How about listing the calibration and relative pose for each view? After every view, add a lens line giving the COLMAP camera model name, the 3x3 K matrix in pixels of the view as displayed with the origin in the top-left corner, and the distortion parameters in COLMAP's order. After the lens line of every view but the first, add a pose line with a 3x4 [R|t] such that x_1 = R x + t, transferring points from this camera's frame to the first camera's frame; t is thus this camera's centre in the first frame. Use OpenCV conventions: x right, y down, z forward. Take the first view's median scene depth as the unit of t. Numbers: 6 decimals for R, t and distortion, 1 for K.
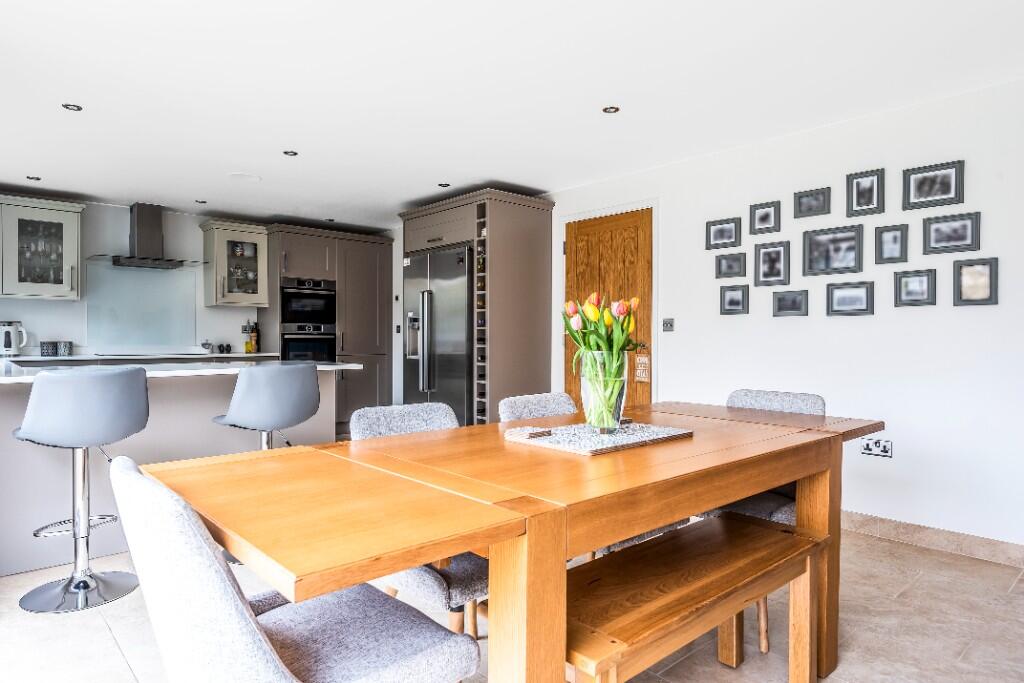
lens RADIAL K [[618.9, 0, 512.0], [0, 618.9, 341.5], [0, 0, 1]] dist [0.004061, -0.000480]
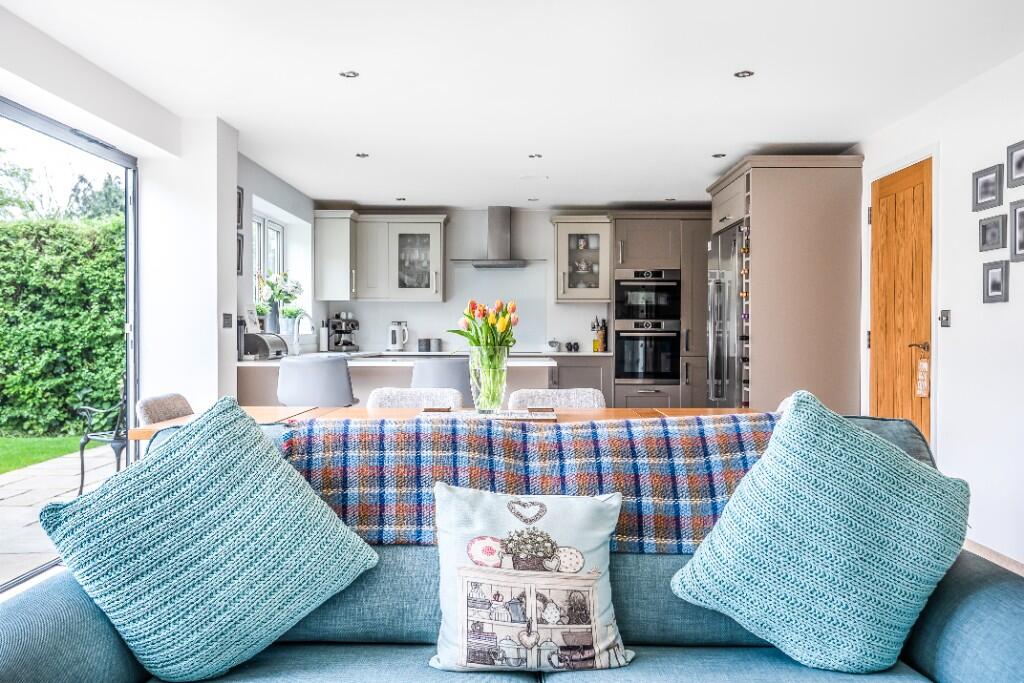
lens RADIAL K [[897.6, 0, 512.0], [0, 897.6, 341.5], [0, 0, 1]] dist [-0.000416, -0.002683]
pose [[0.728516, 0.005619, -0.685006, 0.487306], [-0.005219, 0.999983, 0.002652, -0.000081], [0.685009, 0.001643, 0.728533, -0.081594]]
